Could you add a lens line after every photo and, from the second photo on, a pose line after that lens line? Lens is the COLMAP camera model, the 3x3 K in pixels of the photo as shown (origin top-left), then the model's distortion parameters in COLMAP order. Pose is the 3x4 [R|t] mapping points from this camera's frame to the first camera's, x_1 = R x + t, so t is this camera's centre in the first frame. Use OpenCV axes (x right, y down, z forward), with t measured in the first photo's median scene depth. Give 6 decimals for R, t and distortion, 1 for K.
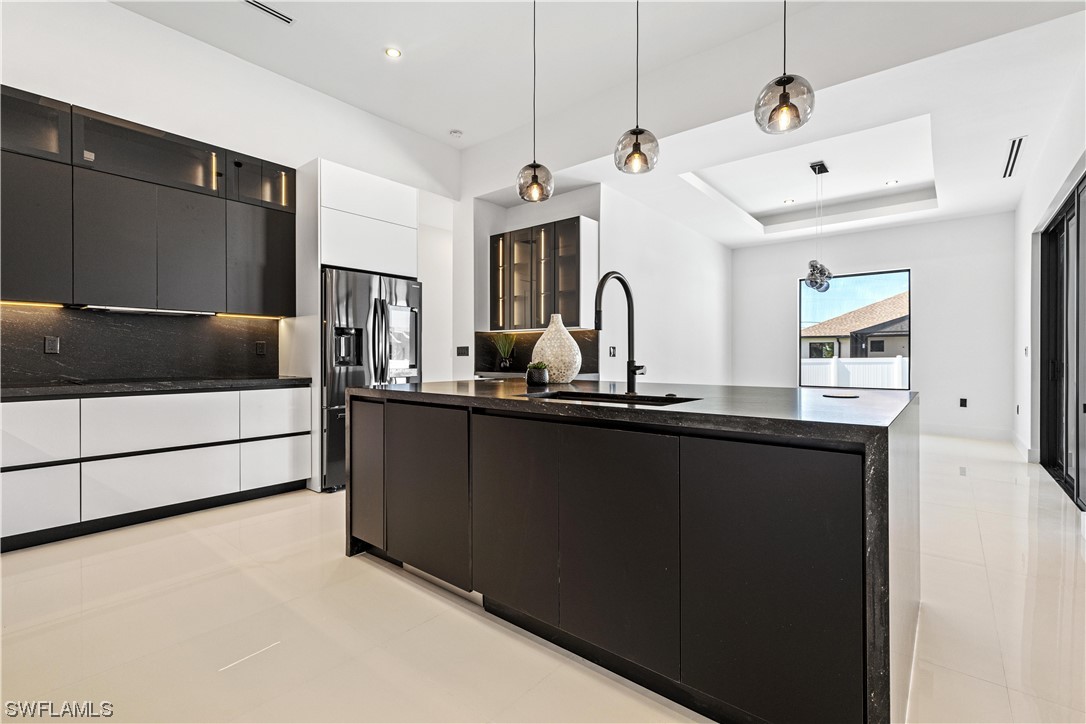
lens RADIAL K [[498.4, 0, 536.1], [0, 498.4, 358.9], [0, 0, 1]] dist [0.001026, 0.000086]
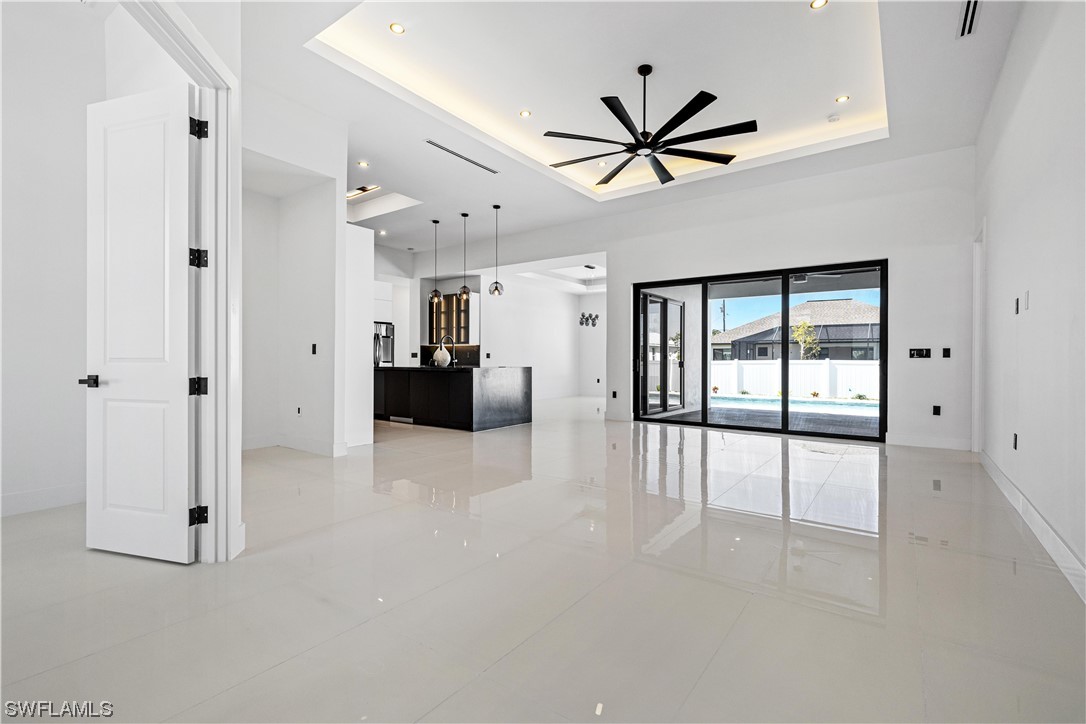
lens RADIAL K [[498.4, 0, 543.6], [0, 498.4, 361.0], [0, 0, 1]] dist [0.001026, 0.000086]
pose [[0.996992, 0.004068, 0.077393, 0.207060], [-0.004058, 0.999992, -0.000283, 0.005905], [-0.077393, -0.000032, 0.997001, -0.990523]]
